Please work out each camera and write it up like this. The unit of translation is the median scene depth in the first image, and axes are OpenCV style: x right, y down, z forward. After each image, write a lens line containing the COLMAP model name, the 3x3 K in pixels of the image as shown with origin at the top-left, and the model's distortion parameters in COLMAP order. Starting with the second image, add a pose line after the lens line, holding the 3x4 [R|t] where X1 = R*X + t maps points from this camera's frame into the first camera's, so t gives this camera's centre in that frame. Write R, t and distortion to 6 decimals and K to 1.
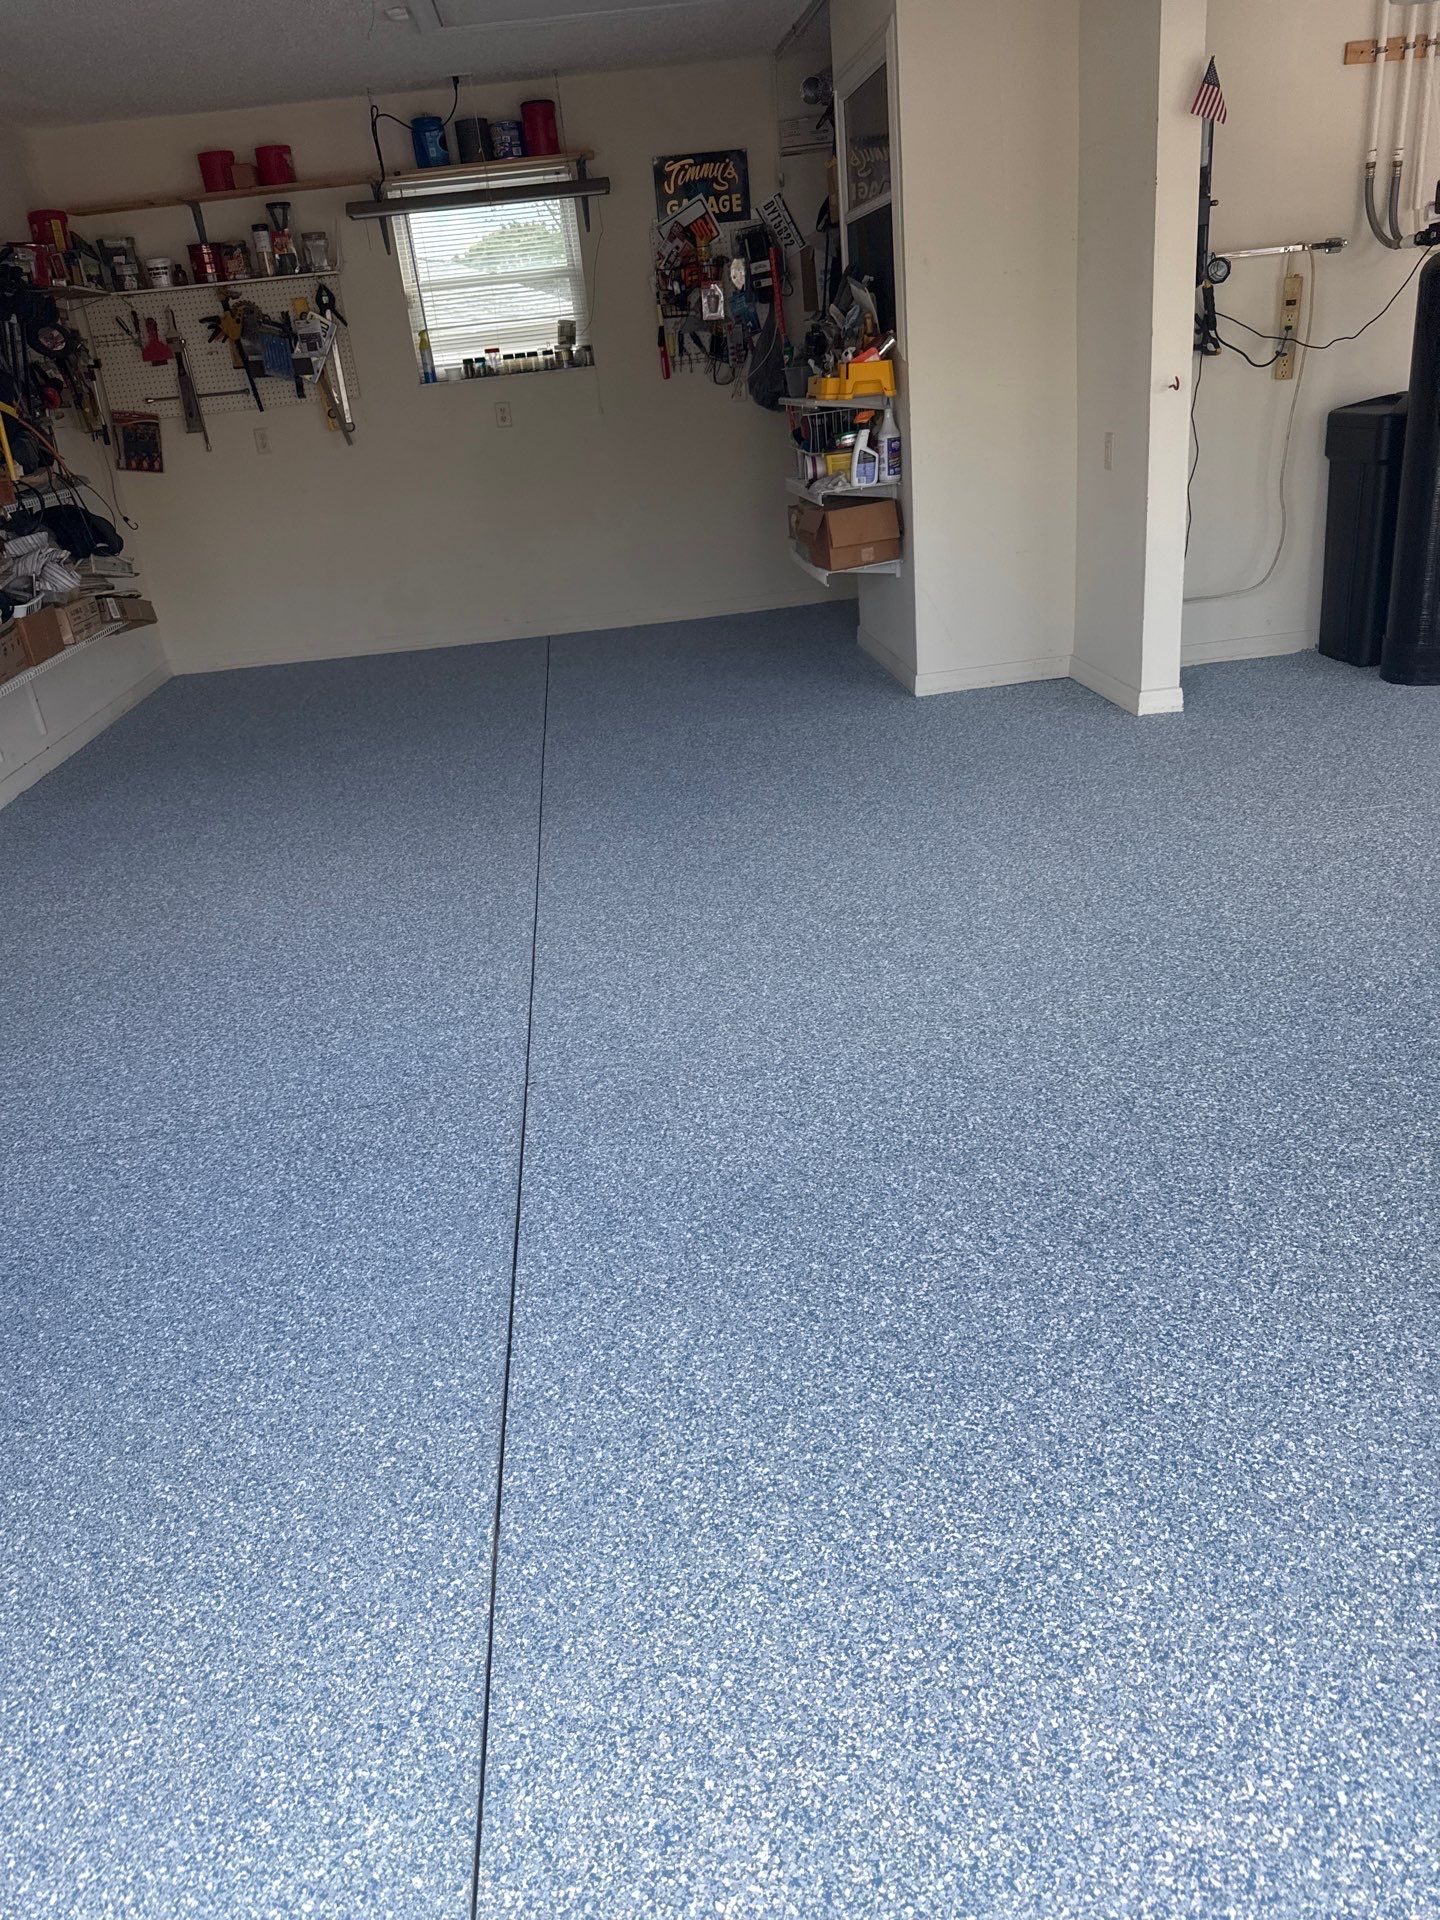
lens RADIAL K [[1376.0, 0, 716.7], [0, 1376.0, 966.3], [0, 0, 1]] dist [0.040647, -0.036175]
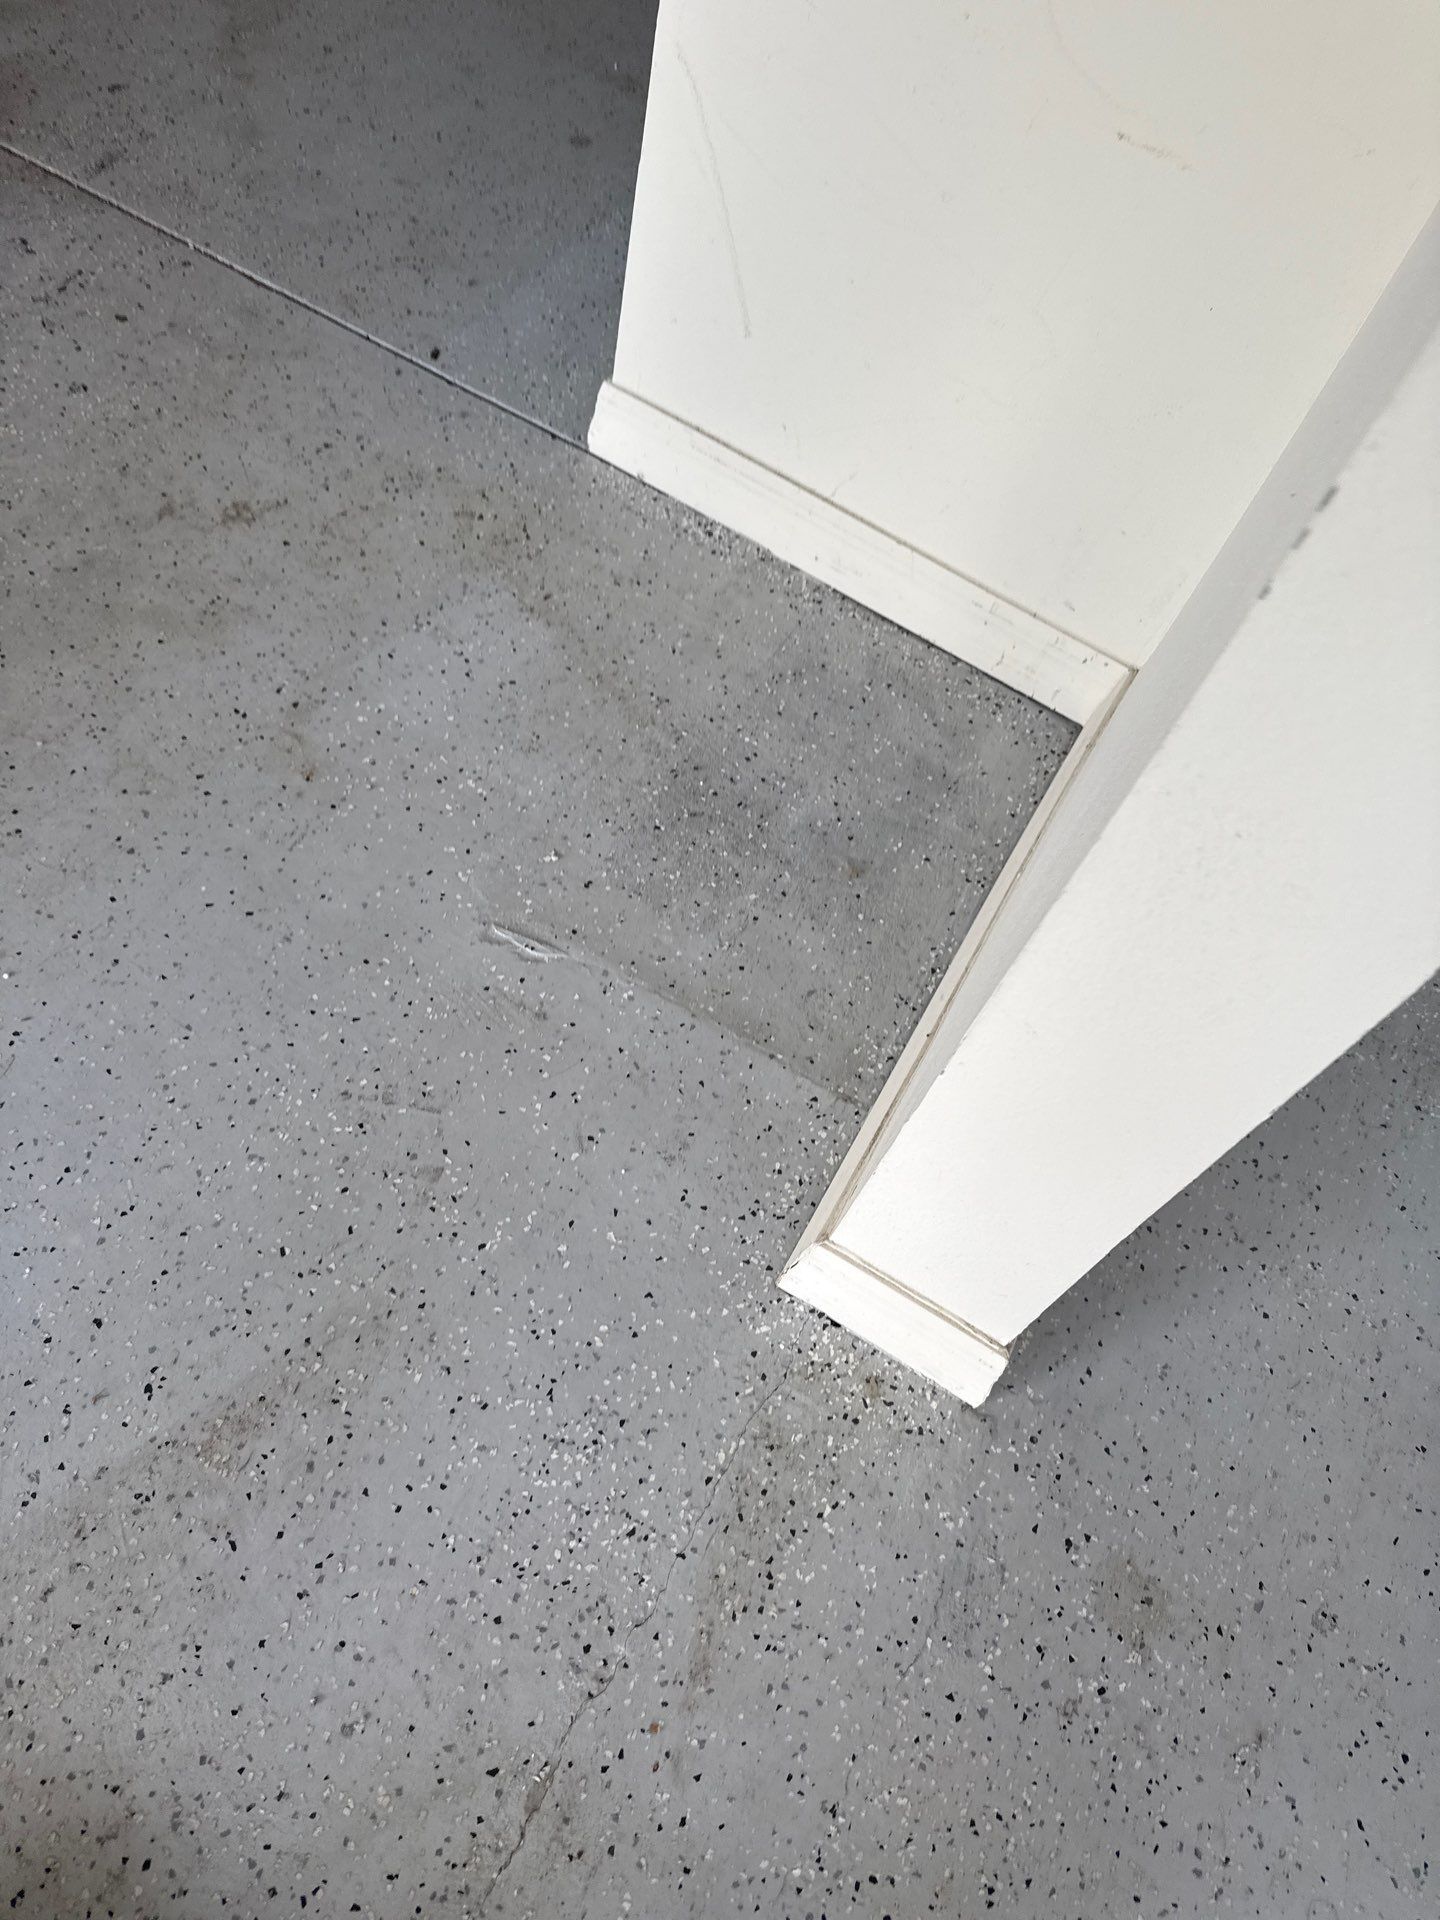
lens RADIAL K [[1376.0, 0, 713.9], [0, 1376.0, 951.7], [0, 0, 1]] dist [0.040647, -0.036175]
pose [[0.777769, 0.615891, -0.125514, 0.214897], [-0.459021, 0.692968, 0.555963, -0.238480], [0.429390, -0.374798, 0.821676, 0.609284]]
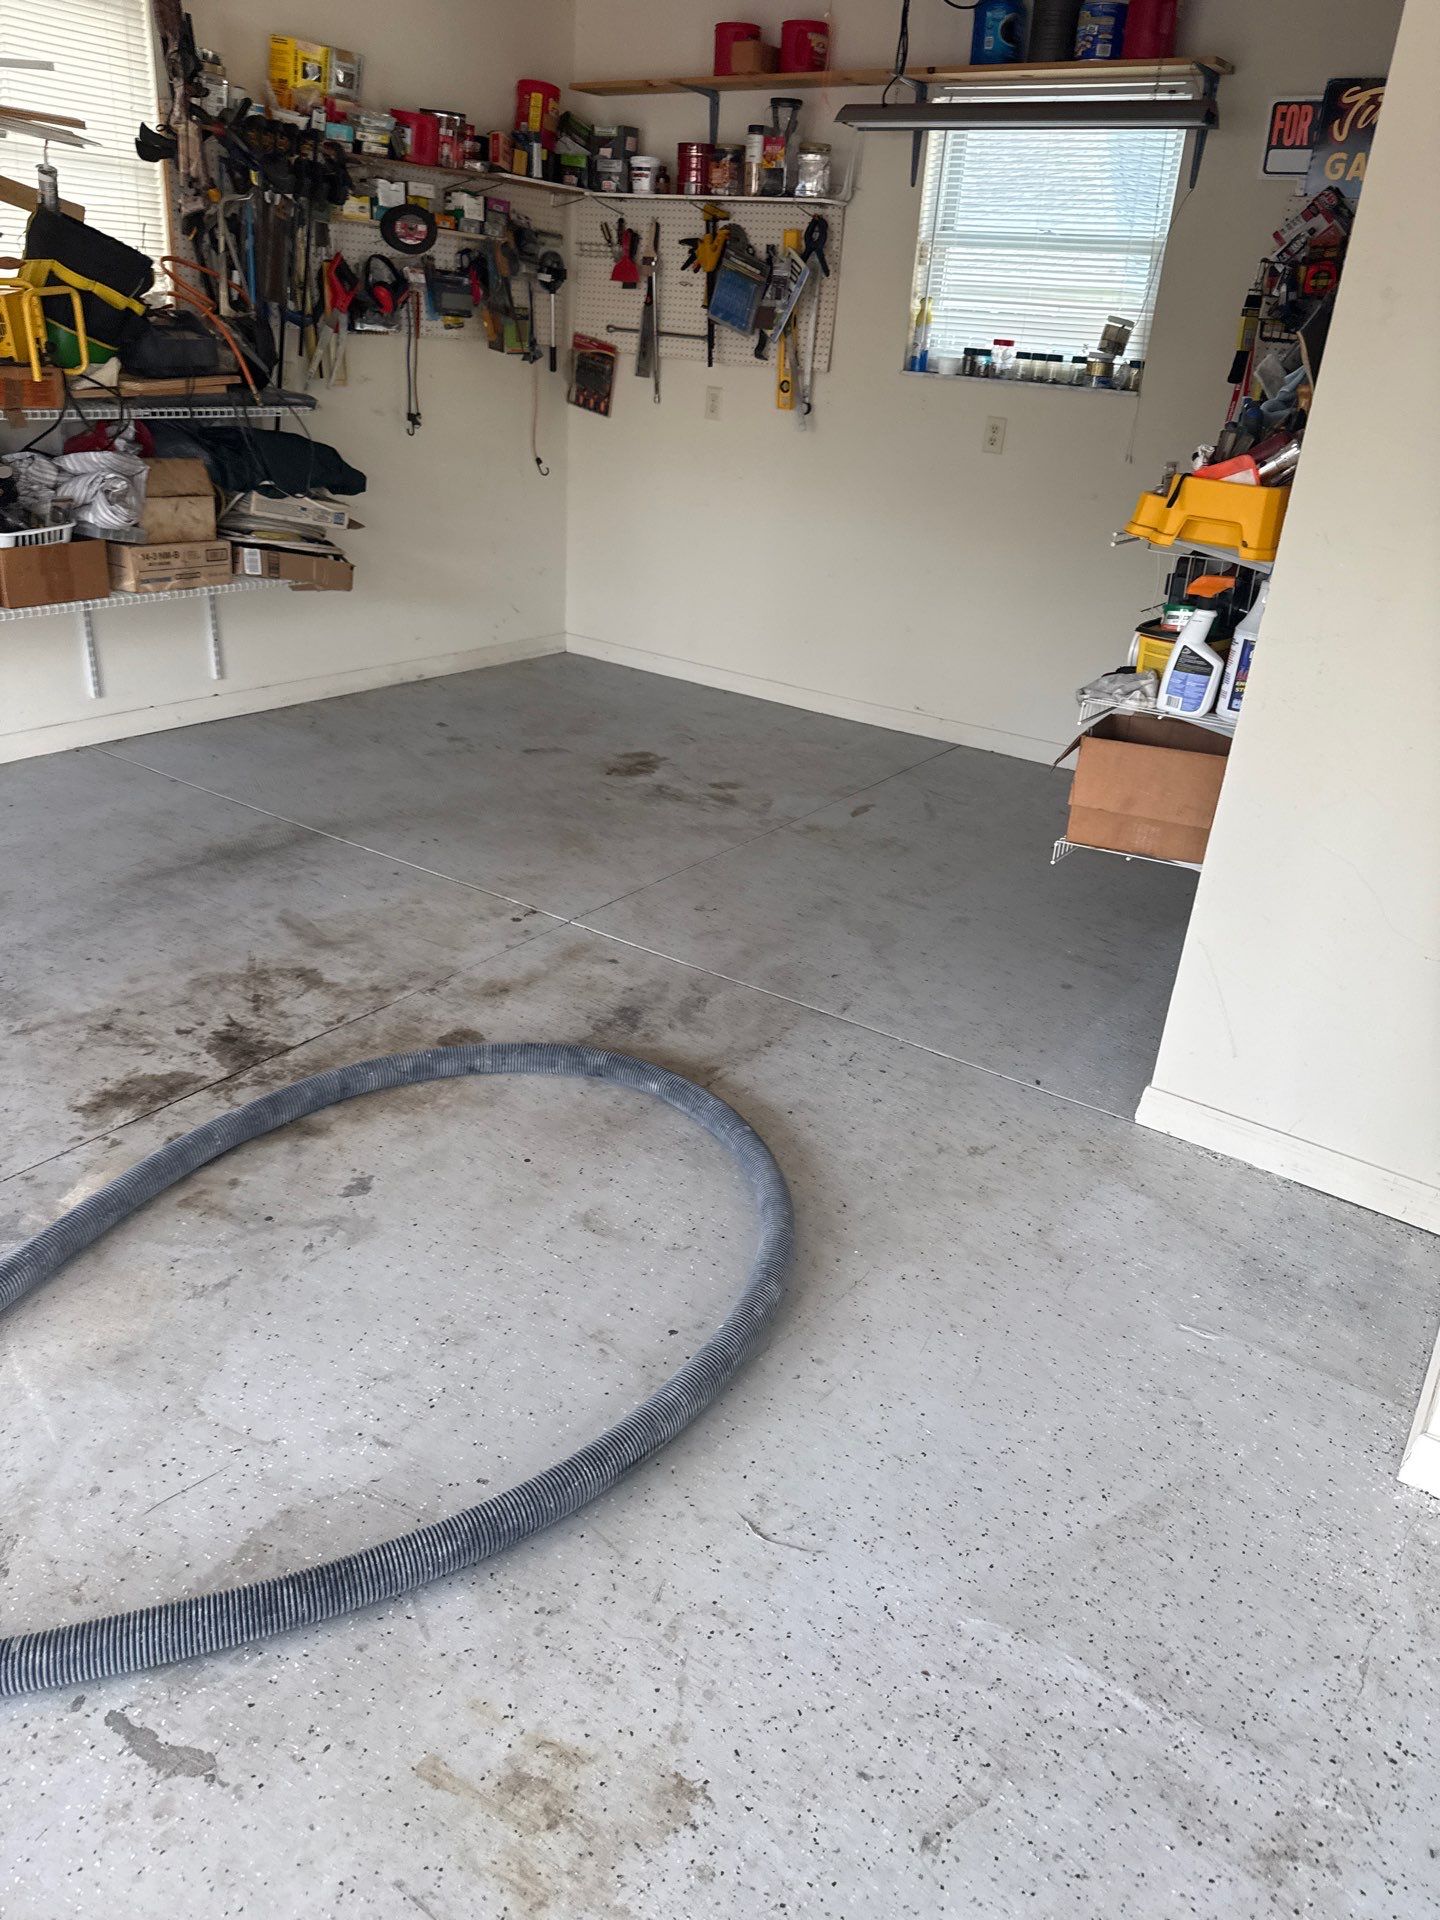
lens RADIAL K [[1376.0, 0, 740.6], [0, 1376.0, 946.9], [0, 0, 1]] dist [0.040647, -0.036175]
pose [[0.752339, 0.403648, -0.520628, 0.227136], [-0.395234, 0.908829, 0.133487, -0.216783], [0.527044, 0.105342, 0.843284, 0.391102]]
